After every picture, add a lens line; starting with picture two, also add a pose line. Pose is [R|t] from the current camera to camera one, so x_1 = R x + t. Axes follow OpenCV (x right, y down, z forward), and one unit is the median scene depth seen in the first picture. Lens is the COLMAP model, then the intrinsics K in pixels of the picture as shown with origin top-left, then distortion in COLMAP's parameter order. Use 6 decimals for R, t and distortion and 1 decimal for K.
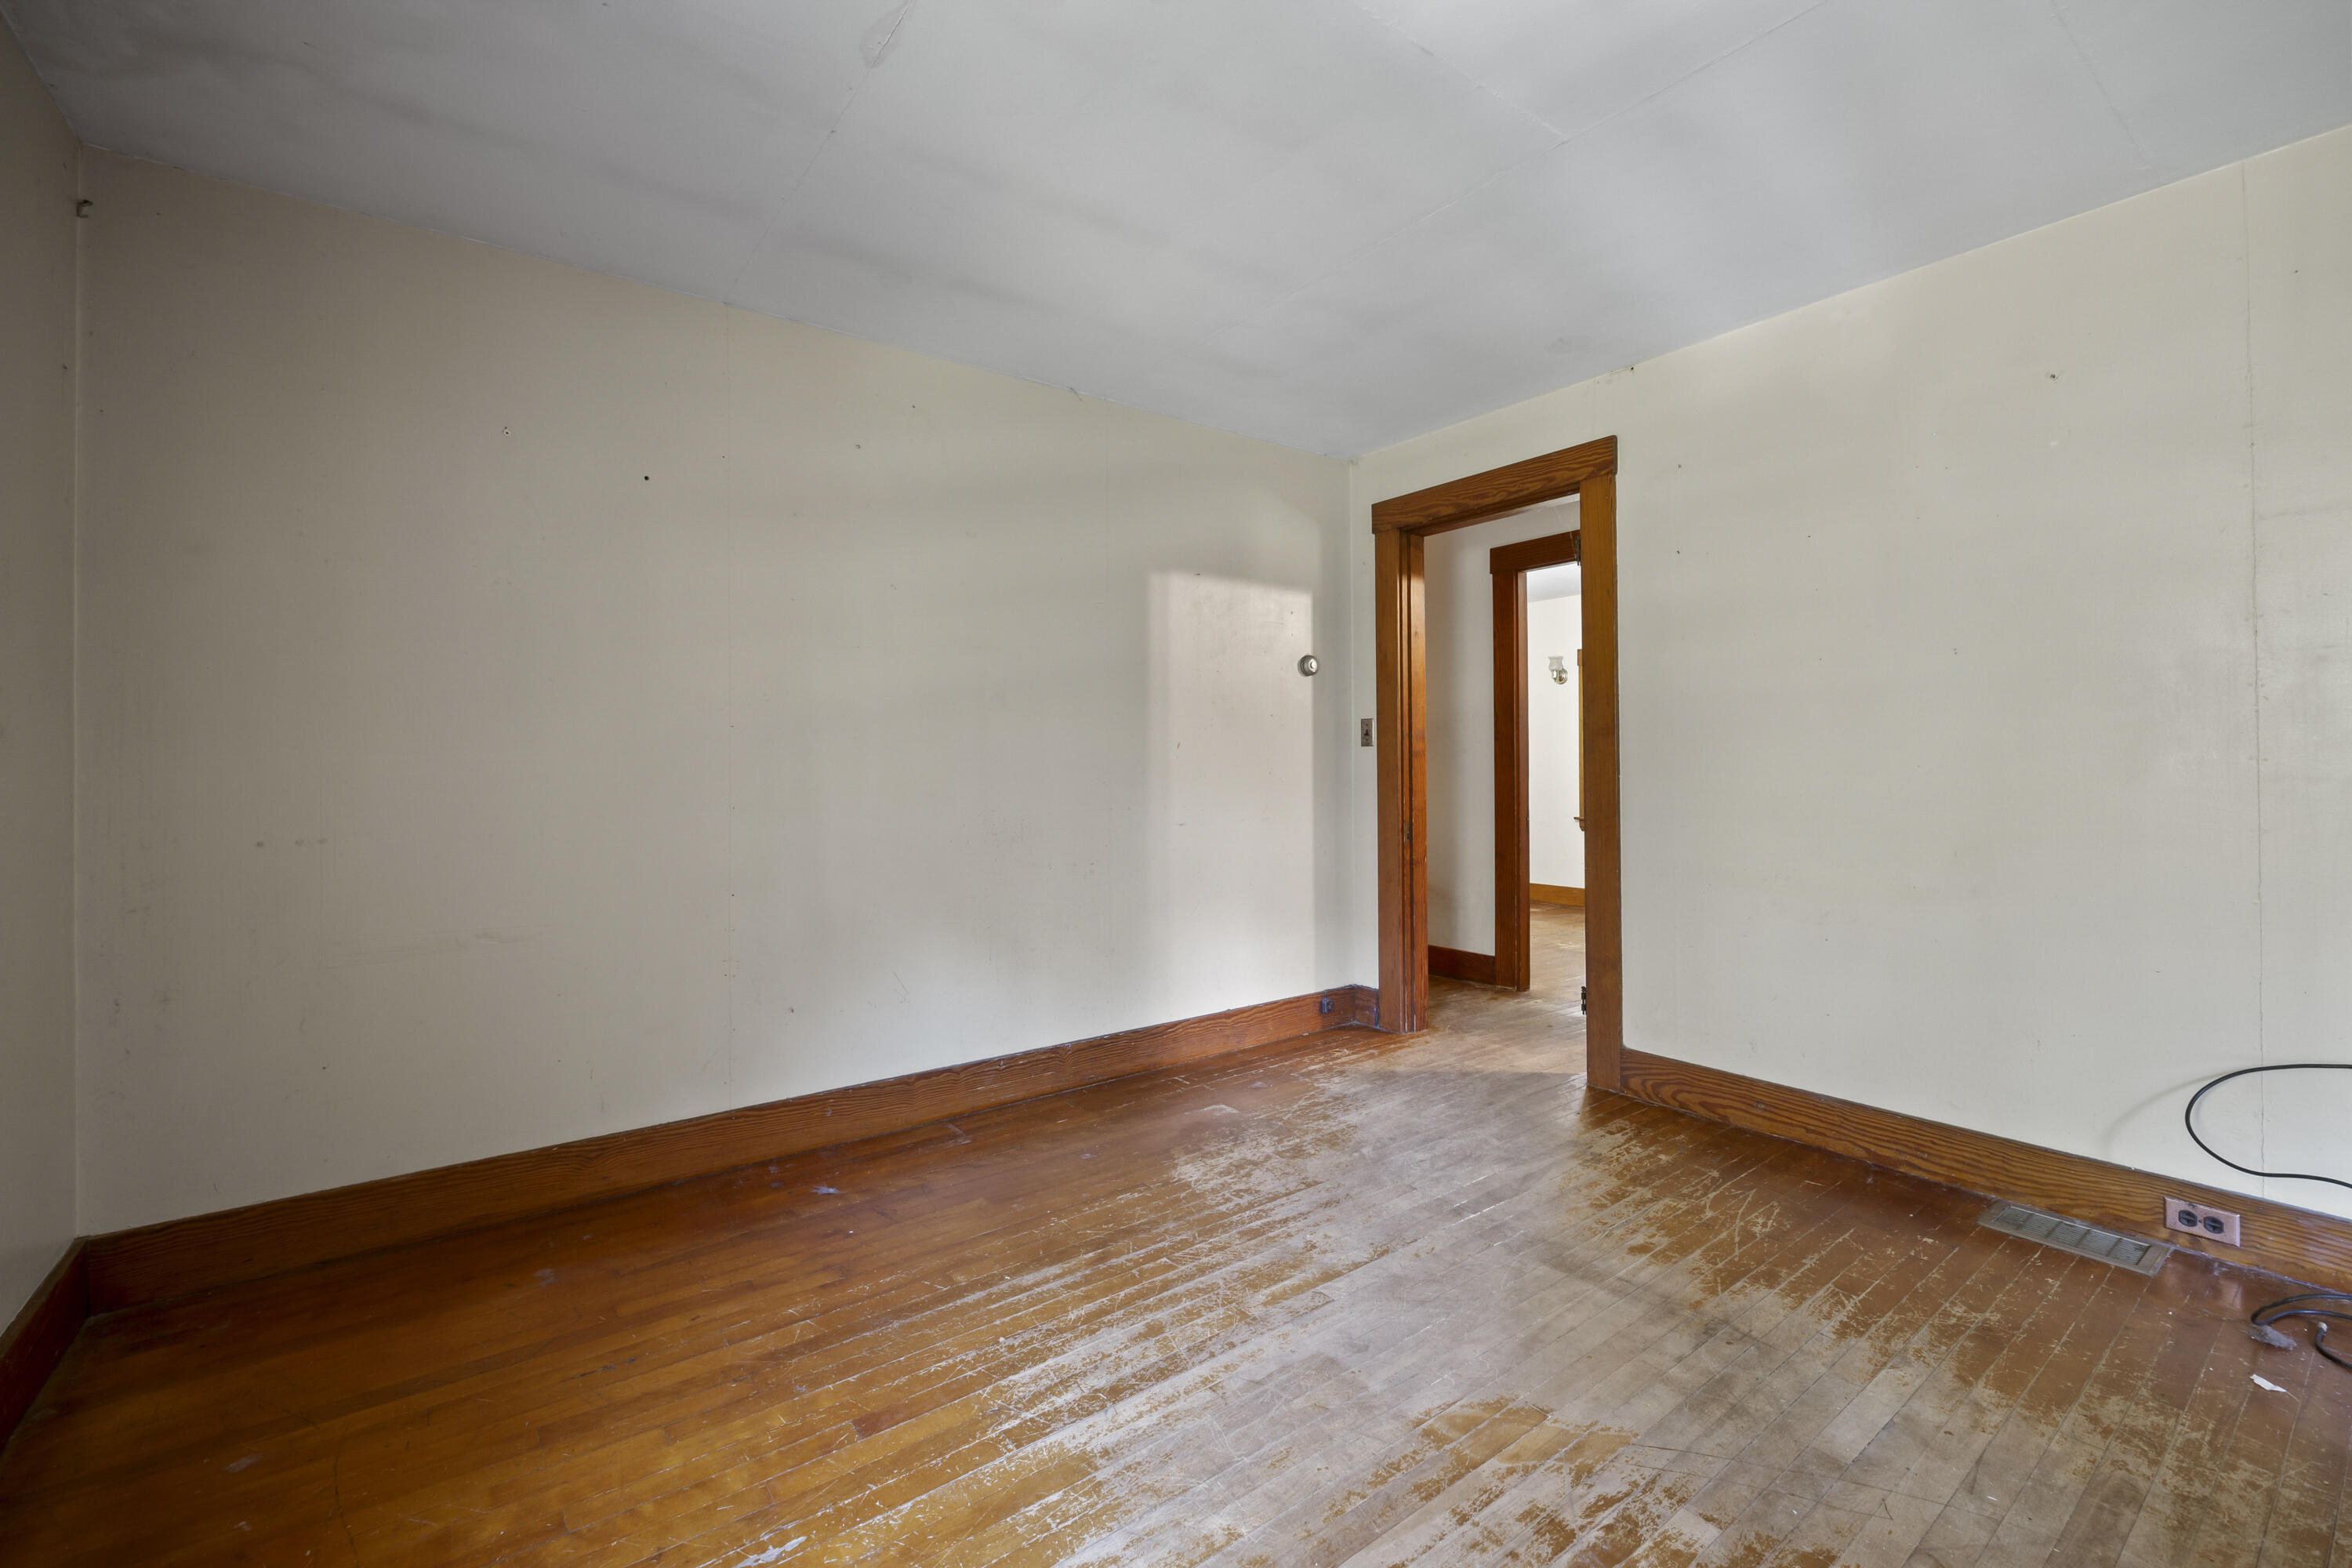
lens RADIAL K [[962.4, 0, 1178.0], [0, 962.4, 771.6], [0, 0, 1]] dist [-0.005663, -0.000080]
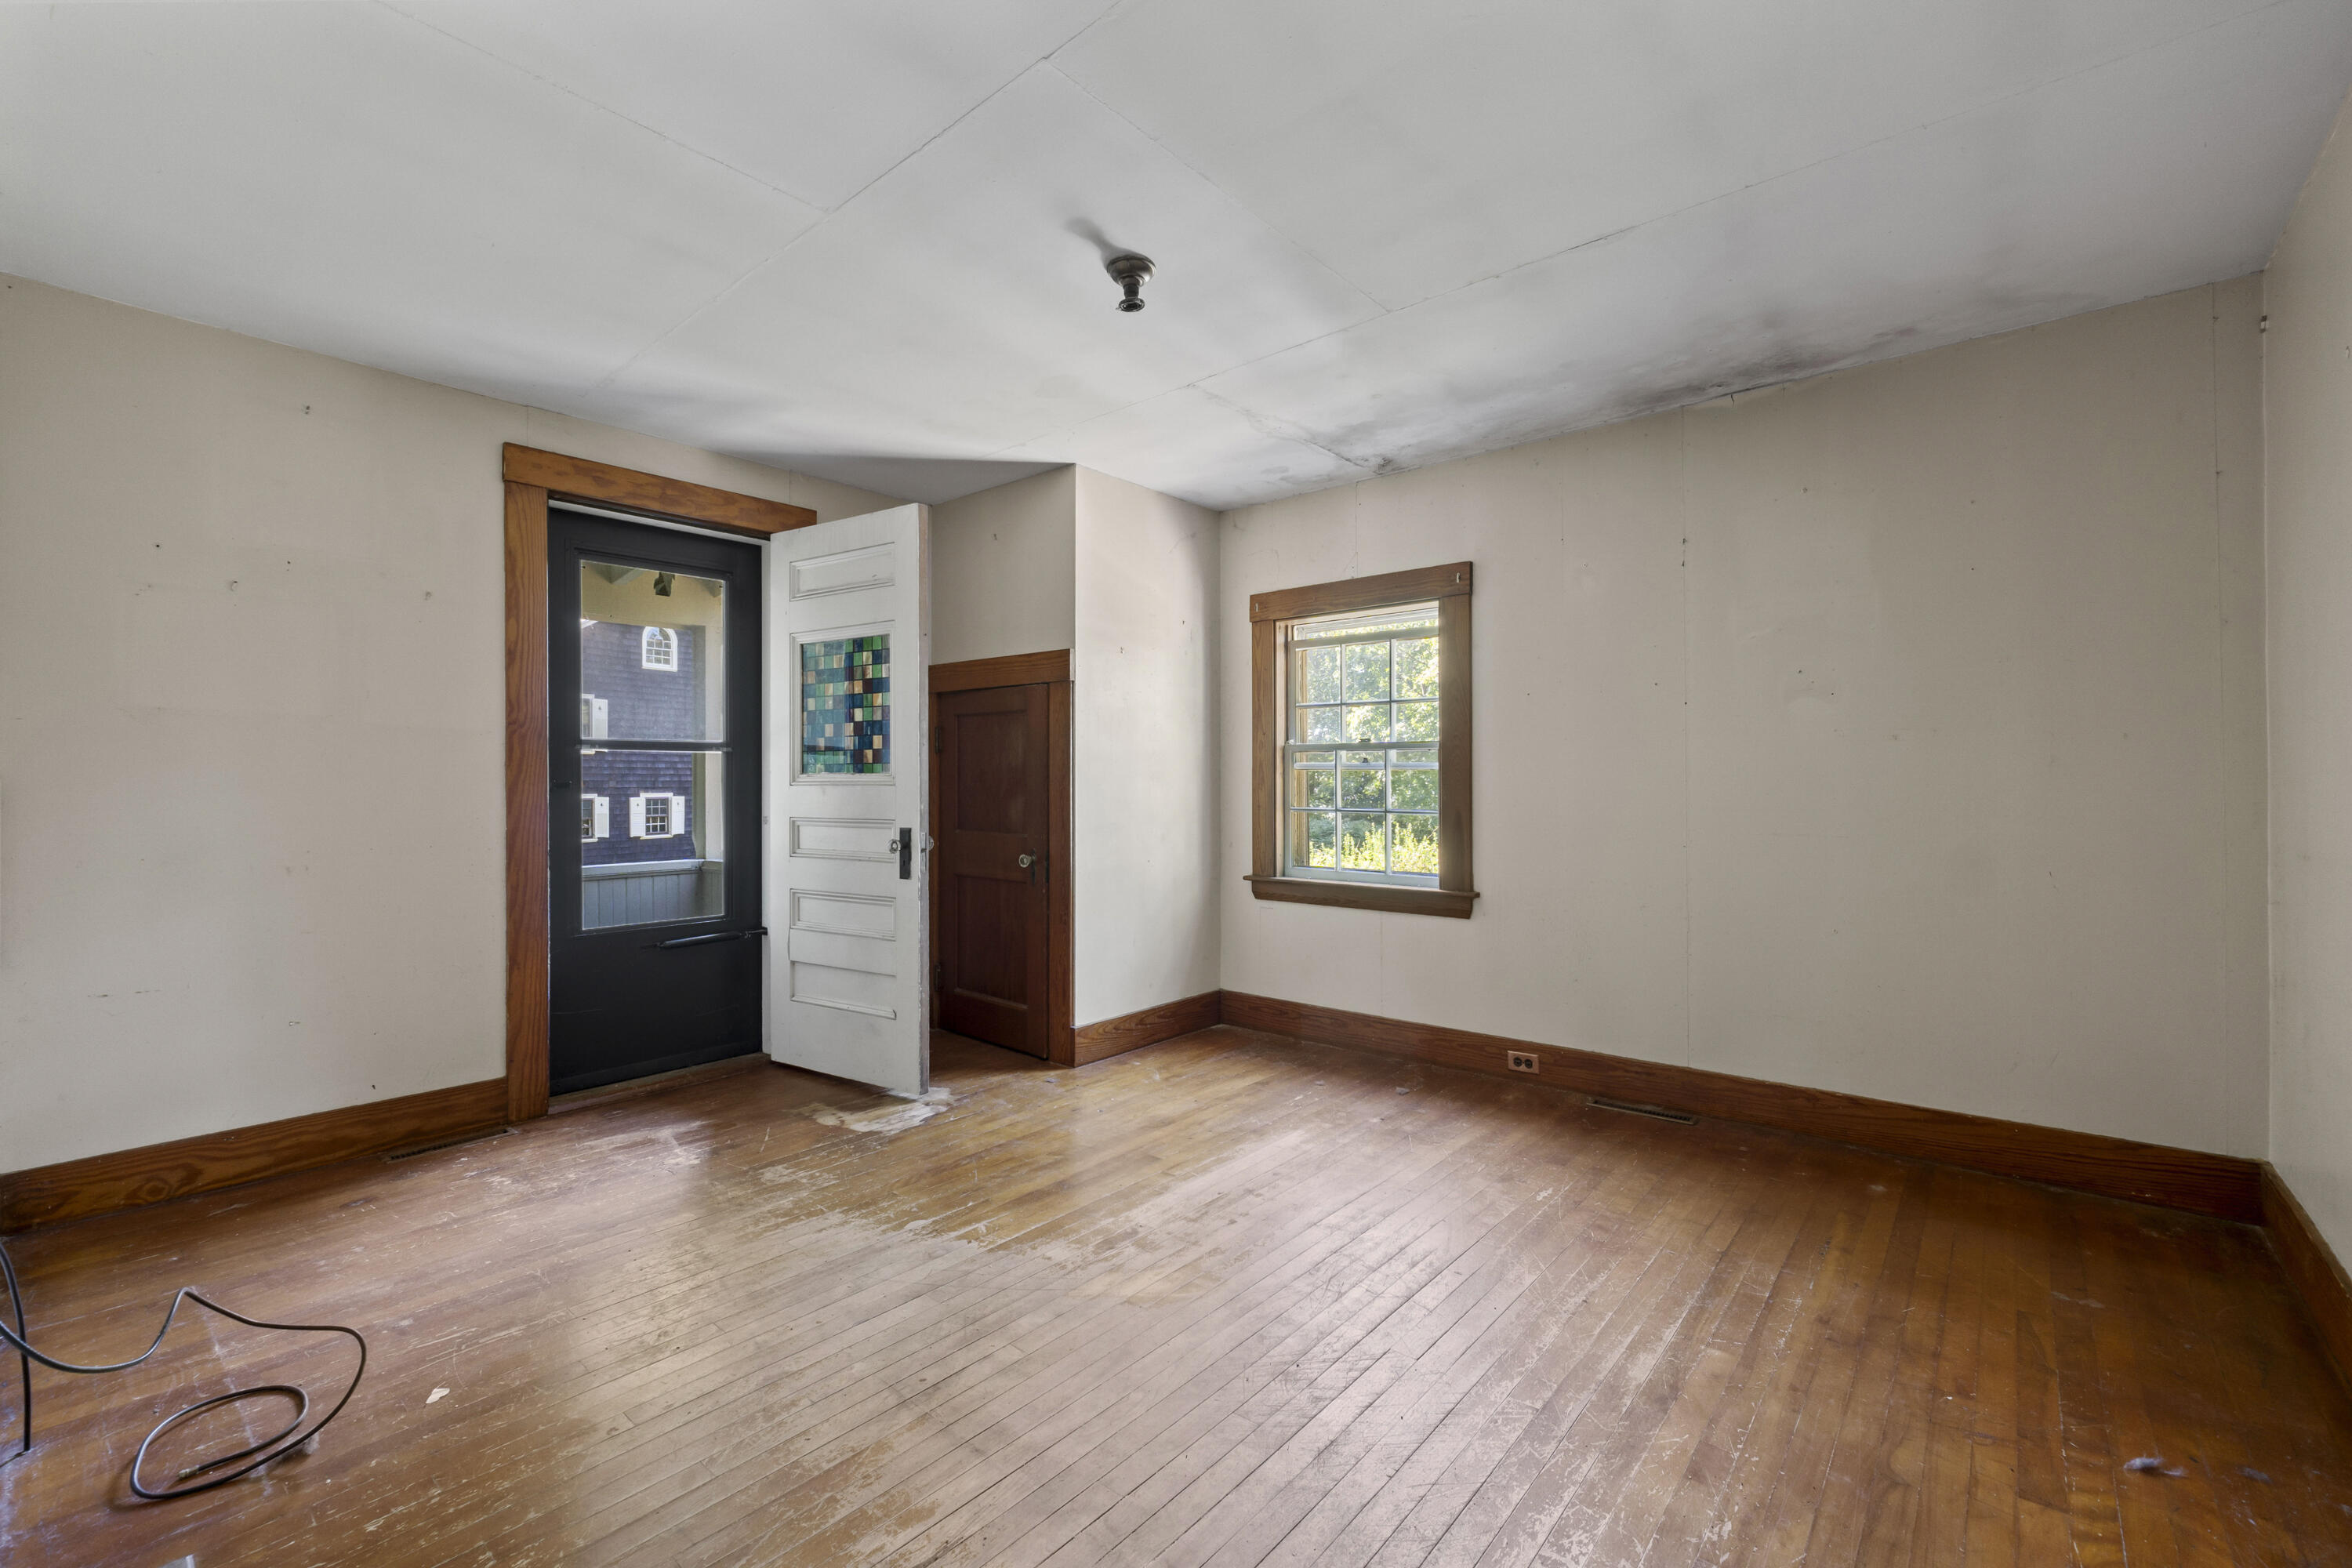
lens RADIAL K [[962.4, 0, 1173.0], [0, 962.4, 786.4], [0, 0, 1]] dist [-0.005663, -0.000080]
pose [[-0.975924, 0.005366, -0.218043, 0.471197], [0.002869, 0.999927, 0.011769, -0.022100], [0.218090, 0.010860, -0.975868, 1.771857]]
